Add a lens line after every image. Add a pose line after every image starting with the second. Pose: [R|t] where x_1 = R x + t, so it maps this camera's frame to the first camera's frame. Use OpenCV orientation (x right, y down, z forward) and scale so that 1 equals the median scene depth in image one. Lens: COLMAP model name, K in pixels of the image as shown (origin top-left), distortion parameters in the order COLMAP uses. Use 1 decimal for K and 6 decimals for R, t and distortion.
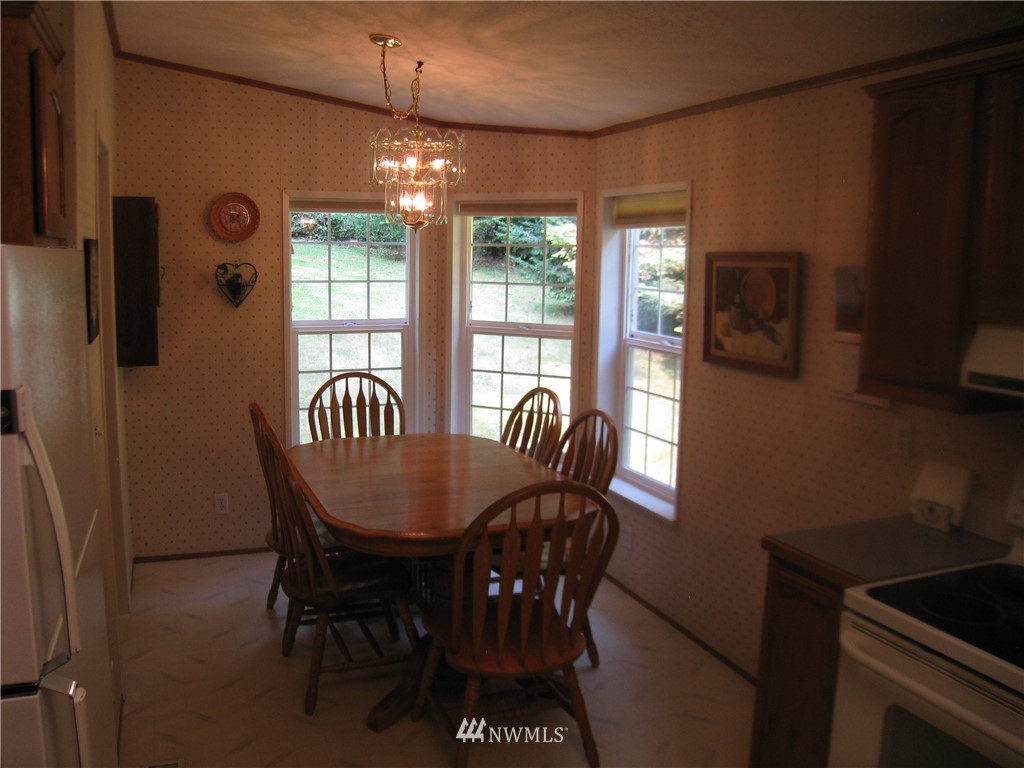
lens RADIAL K [[852.8, 0, 471.6], [0, 852.8, 361.3], [0, 0, 1]] dist [-0.169719, 0.121961]
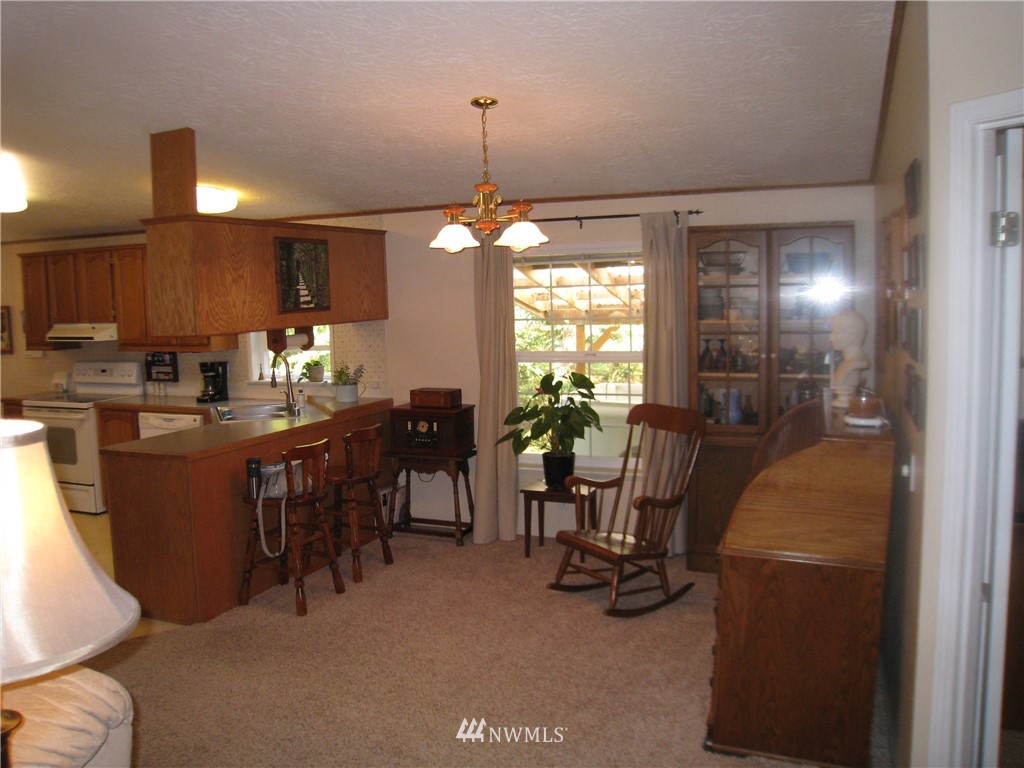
lens RADIAL K [[852.8, 0, 471.6], [0, 852.8, 361.3], [0, 0, 1]] dist [-0.169719, 0.121961]
pose [[0.688992, -0.092041, 0.718901, -0.411033], [0.123968, 0.992252, 0.008228, 0.178308], [-0.714088, 0.083452, 0.695064, -1.600764]]
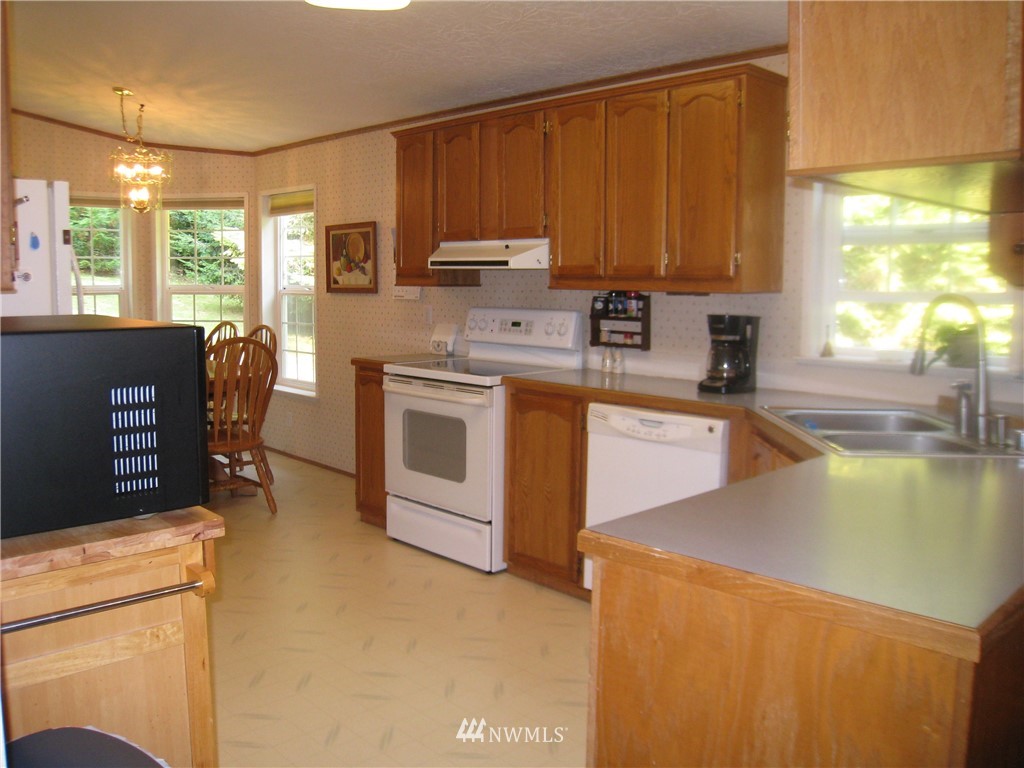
lens RADIAL K [[852.8, 0, 471.6], [0, 852.8, 361.3], [0, 0, 1]] dist [-0.169719, 0.121961]
pose [[0.923991, -0.044684, 0.379794, -0.098325], [0.053575, 0.998481, -0.012868, 0.172547], [-0.378642, 0.032237, 0.924982, -0.636454]]
